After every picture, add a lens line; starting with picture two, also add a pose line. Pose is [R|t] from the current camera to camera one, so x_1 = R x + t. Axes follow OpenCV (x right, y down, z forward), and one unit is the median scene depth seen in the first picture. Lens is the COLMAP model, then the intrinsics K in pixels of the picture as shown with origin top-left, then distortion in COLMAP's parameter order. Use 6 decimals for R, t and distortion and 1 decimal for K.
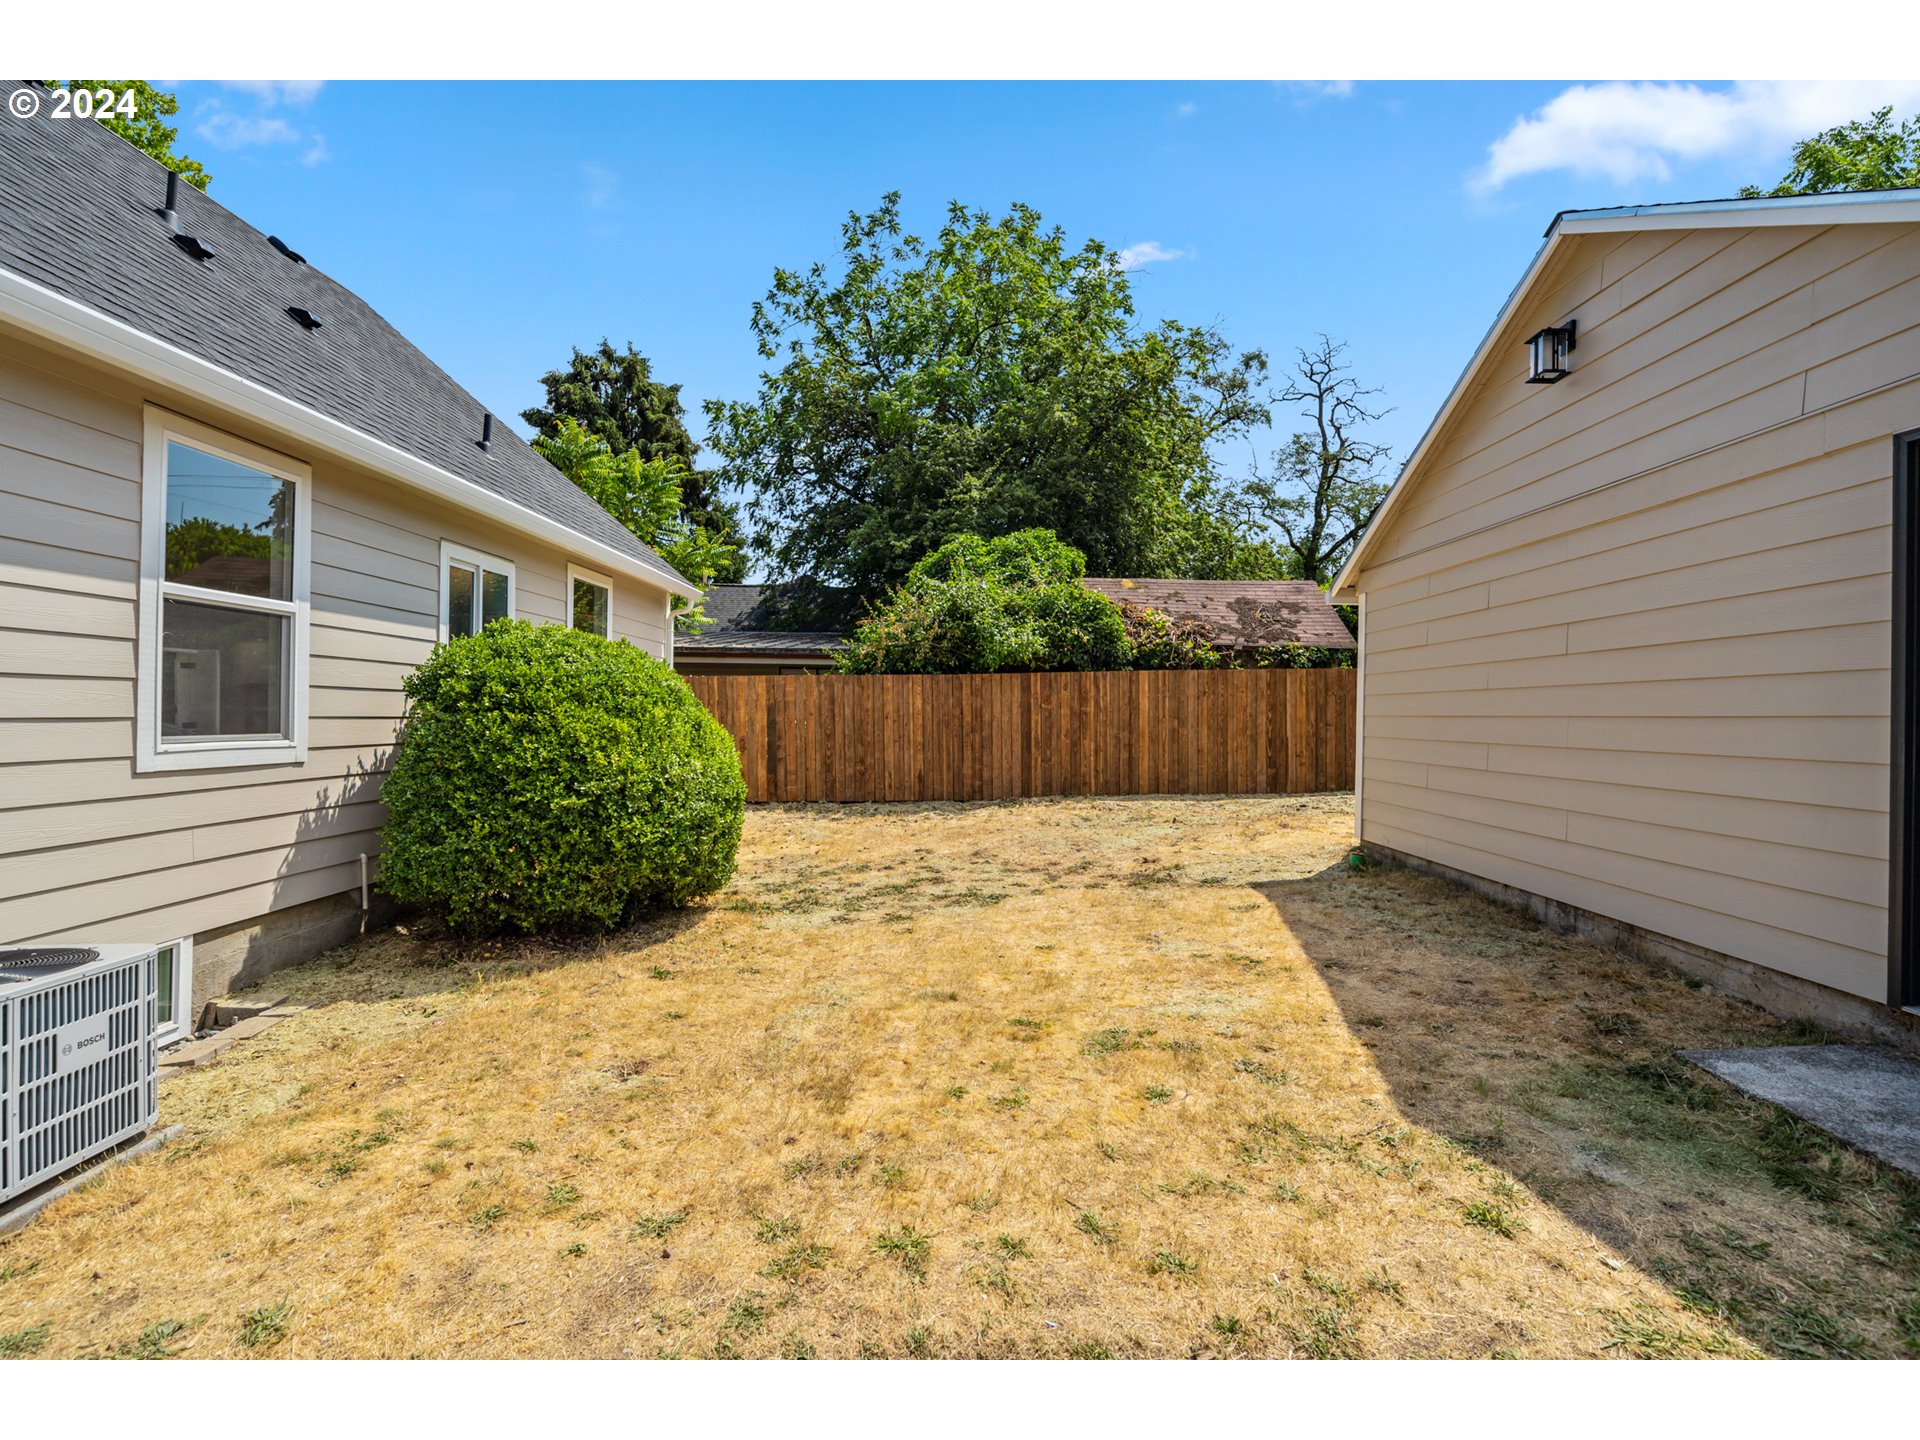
lens RADIAL K [[928.4, 0, 960.0], [0, 928.4, 720.0], [0, 0, 1]] dist [-0.001184, -0.000802]
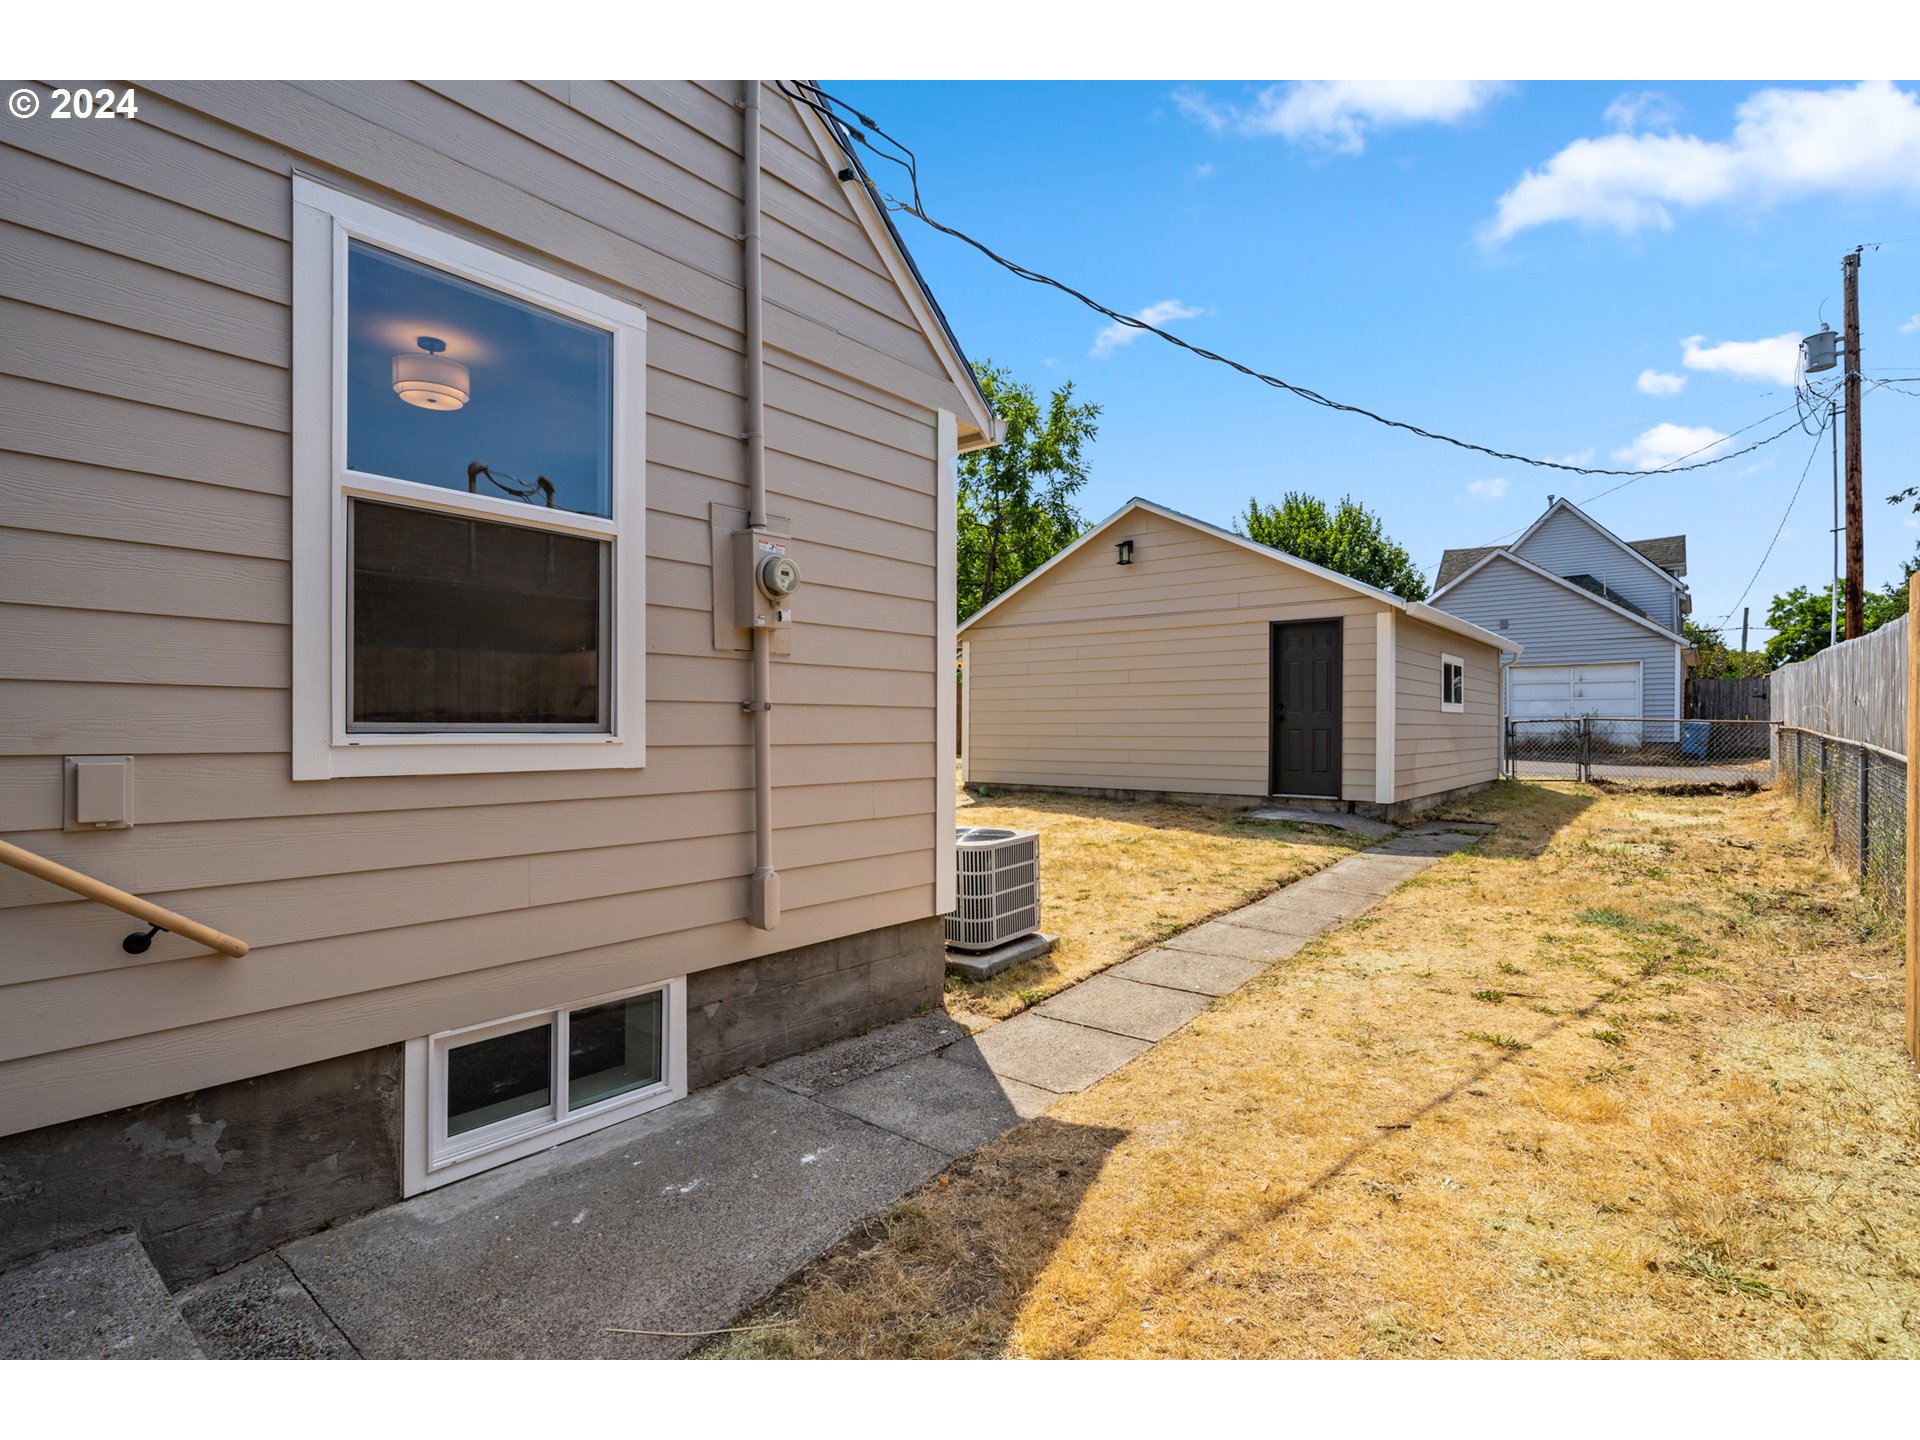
lens RADIAL K [[916.3, 0, 960.3], [0, 916.3, 726.5], [0, 0, 1]] dist [0.001567, 0.000108]
pose [[0.620644, -0.016536, 0.783918, -1.399721], [0.014806, 0.999846, 0.009369, 0.011829], [-0.783952, 0.005792, 0.620794, -0.099370]]
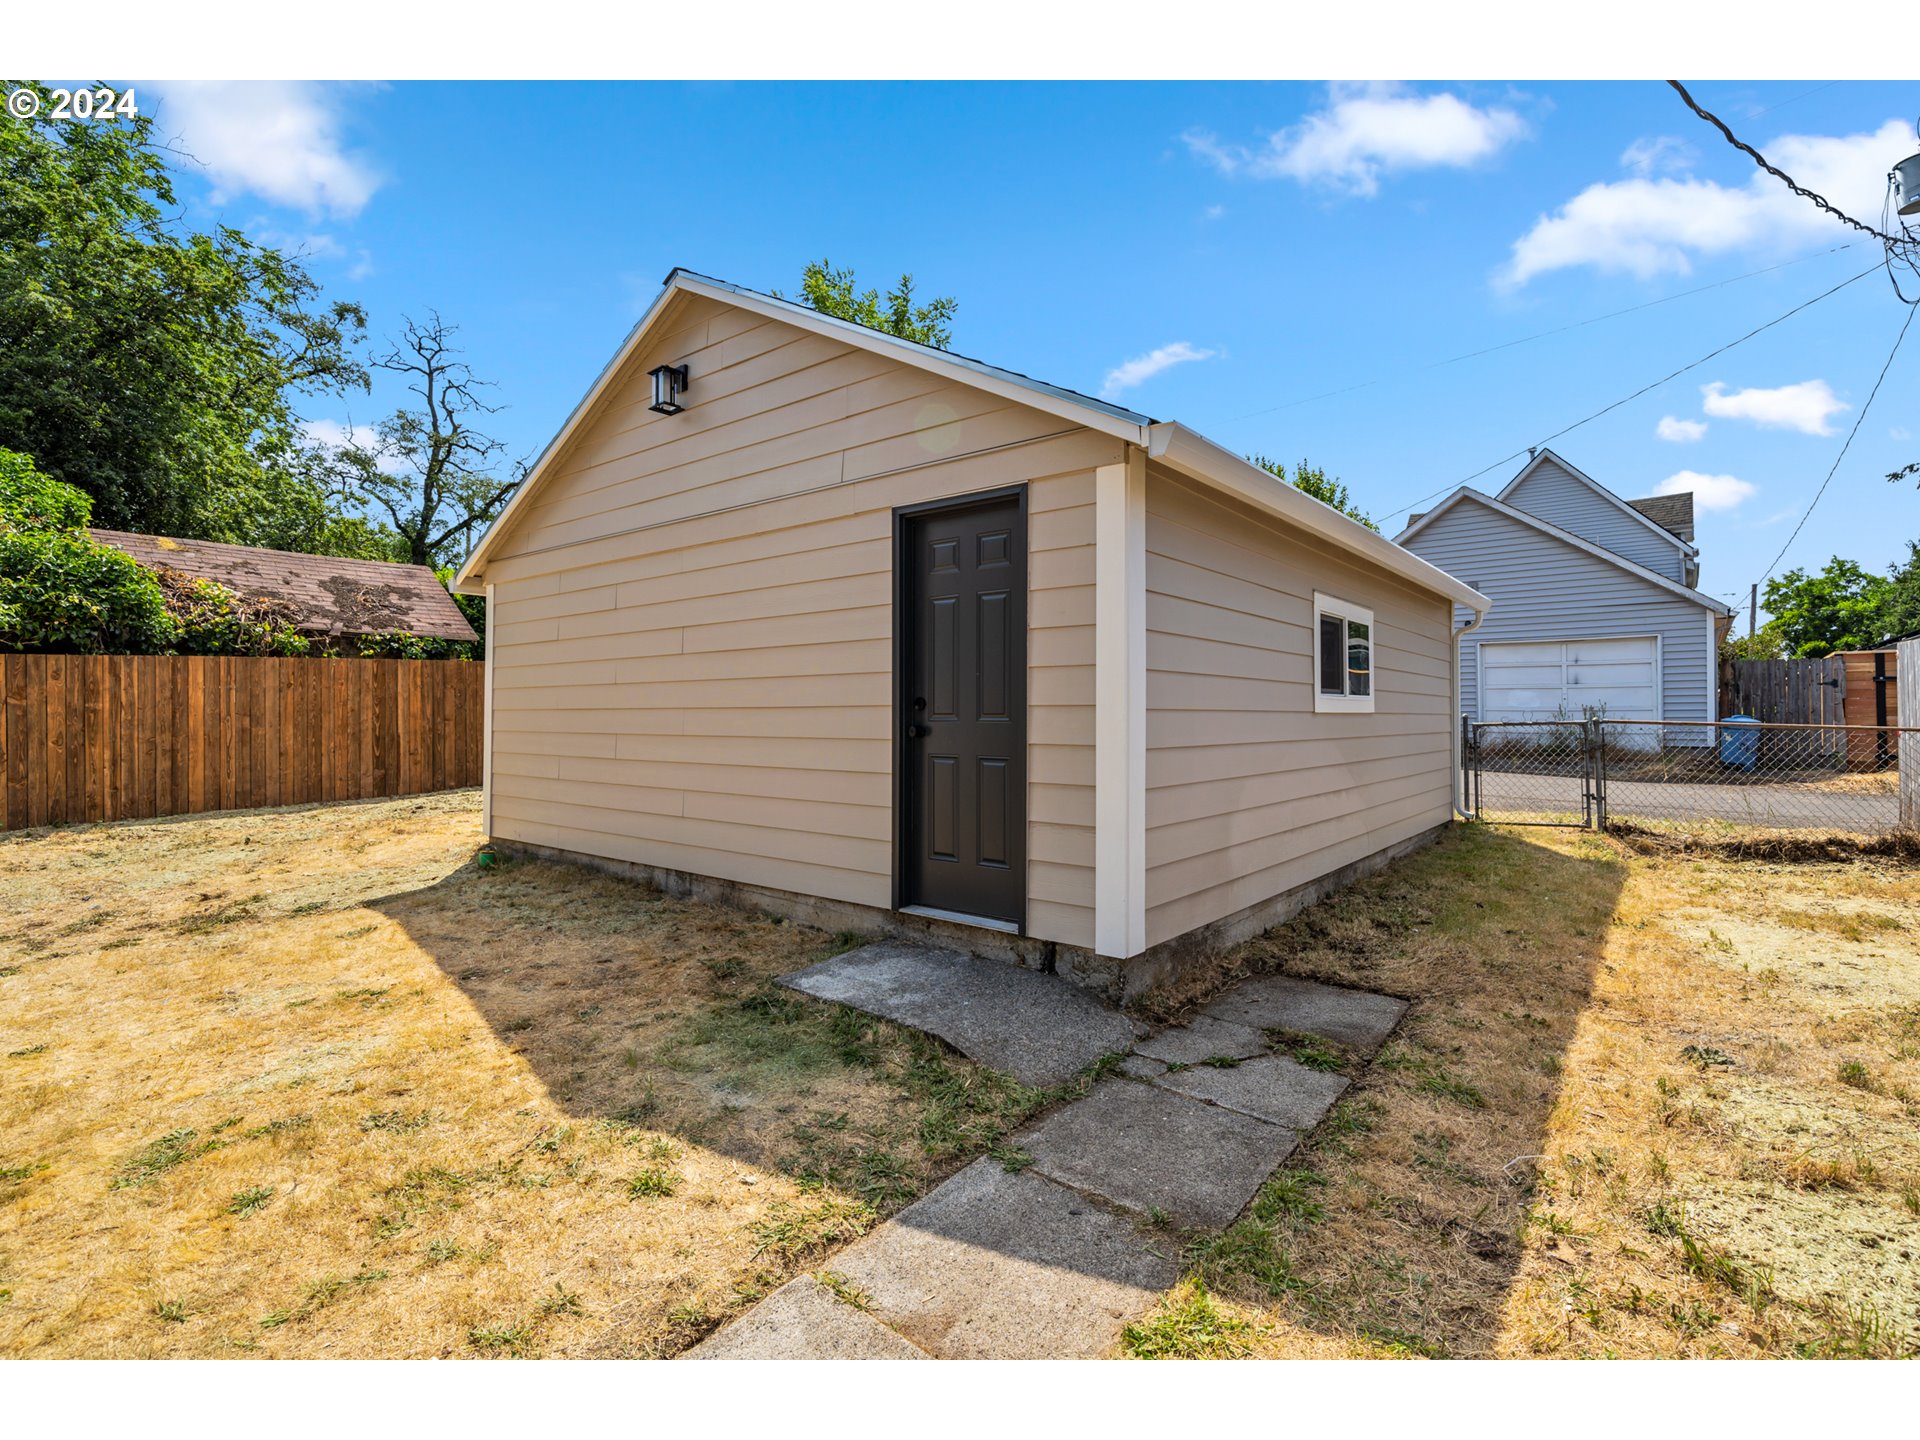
lens RADIAL K [[900.0, 0, 961.7], [0, 900.0, 696.5], [0, 0, 1]] dist [0.001351, -0.000151]
pose [[0.617069, -0.001015, 0.786908, -0.008270], [0.015485, 0.999821, -0.010853, -0.000660], [-0.786757, 0.018882, 0.616974, 0.039572]]
